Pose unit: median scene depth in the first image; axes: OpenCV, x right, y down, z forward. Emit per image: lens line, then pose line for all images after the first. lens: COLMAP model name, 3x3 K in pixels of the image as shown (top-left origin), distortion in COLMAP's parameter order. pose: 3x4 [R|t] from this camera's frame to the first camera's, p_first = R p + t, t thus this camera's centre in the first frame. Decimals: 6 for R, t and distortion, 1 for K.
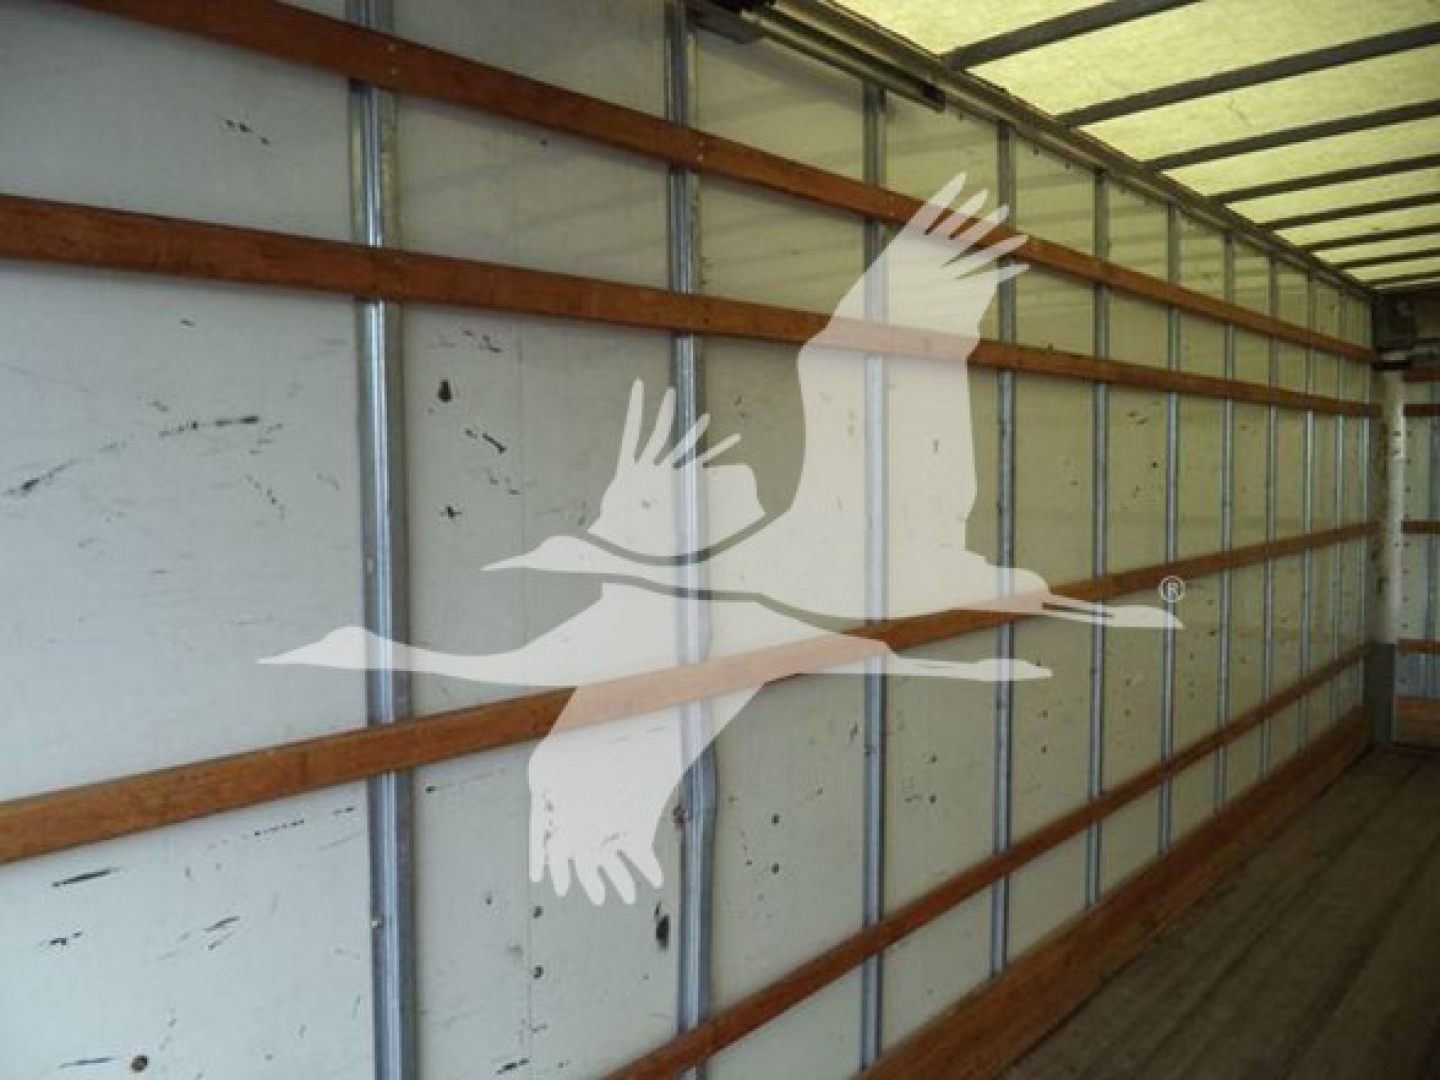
lens RADIAL K [[1156.4, 0, 685.9], [0, 1156.4, 538.0], [0, 0, 1]] dist [-0.024840, 0.003746]
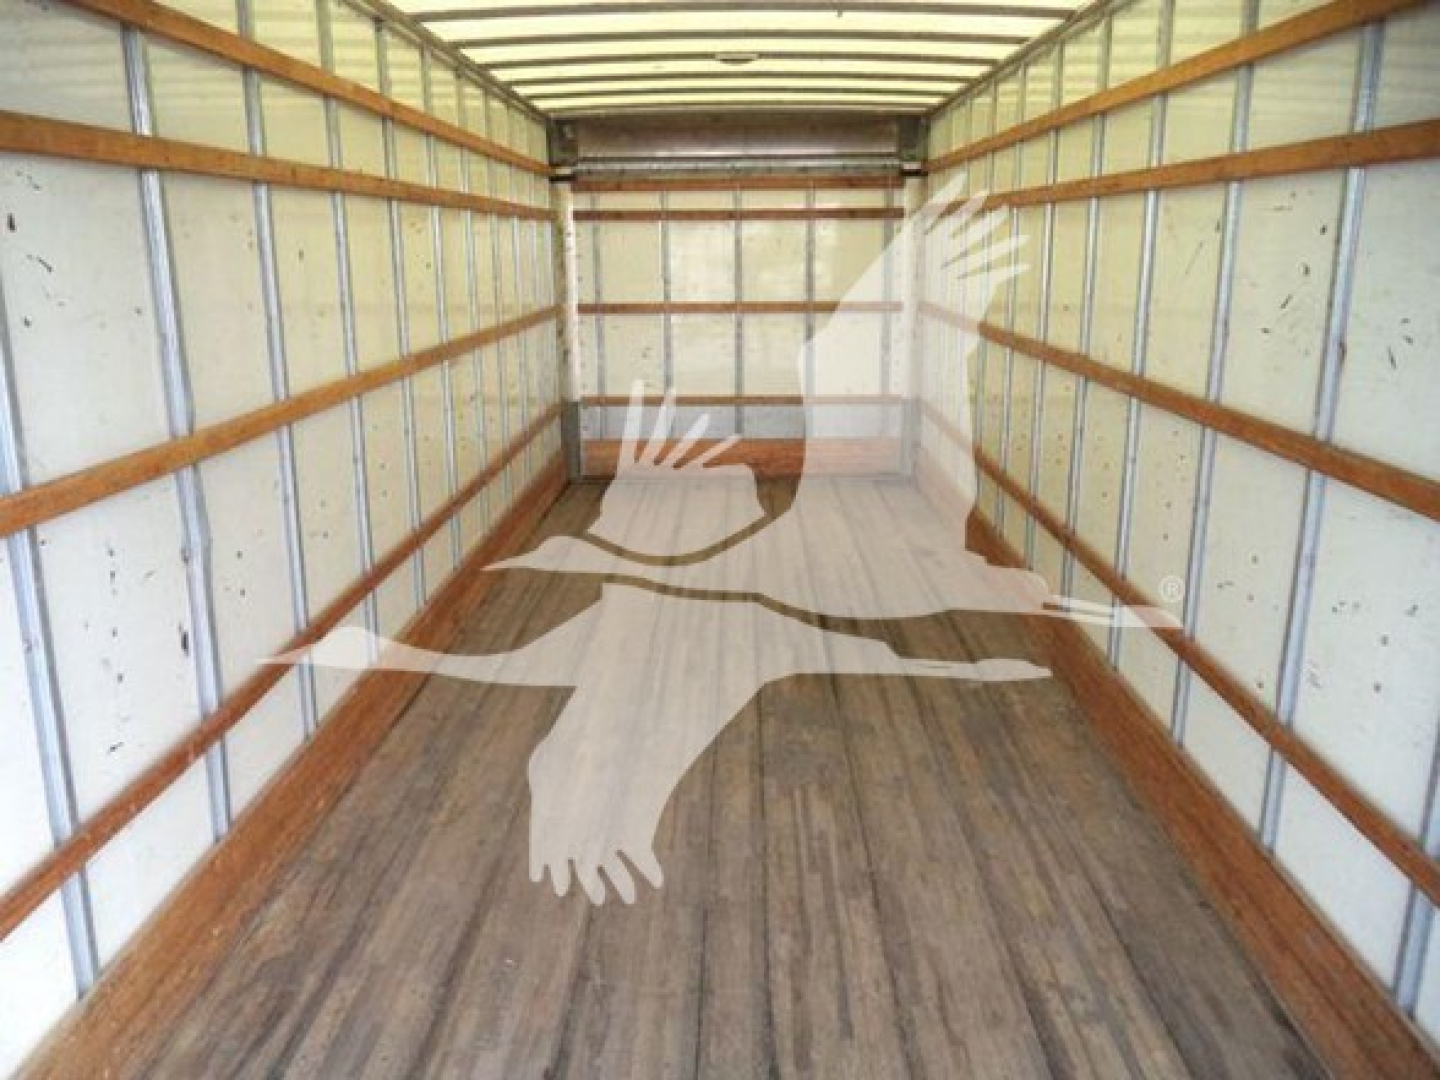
lens RADIAL K [[1156.4, 0, 685.9], [0, 1156.4, 538.0], [0, 0, 1]] dist [-0.024840, 0.003746]
pose [[0.779052, -0.156607, 0.607086, -0.117094], [0.048514, 0.980455, 0.190668, 0.001241], [-0.625080, -0.119088, 0.771423, -0.115248]]
